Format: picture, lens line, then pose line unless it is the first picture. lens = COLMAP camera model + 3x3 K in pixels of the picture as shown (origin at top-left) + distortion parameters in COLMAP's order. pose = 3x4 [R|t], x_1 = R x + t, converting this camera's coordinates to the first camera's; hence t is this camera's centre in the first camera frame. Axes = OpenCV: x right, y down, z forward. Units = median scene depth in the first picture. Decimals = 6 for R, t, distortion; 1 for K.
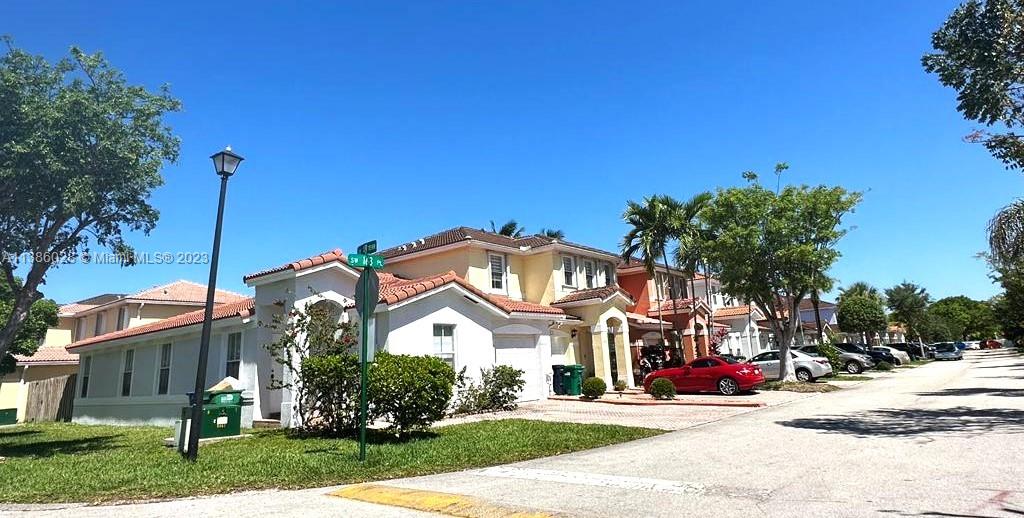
lens RADIAL K [[587.0, 0, 523.0], [0, 587.0, 230.4], [0, 0, 1]] dist [0.004304, 0.001142]
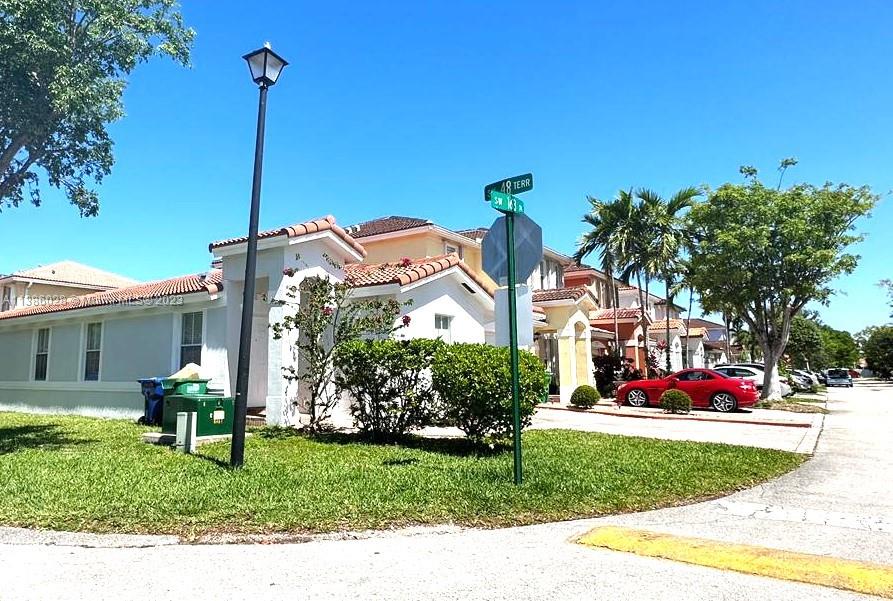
lens RADIAL K [[593.8, 0, 410.7], [0, 593.8, 290.5], [0, 0, 1]] dist [0.005197, 0.003728]
pose [[0.998196, 0.052229, 0.029618, -0.210227], [-0.054652, 0.994622, 0.087977, 0.052997], [-0.024864, -0.089437, 0.995682, 0.155250]]
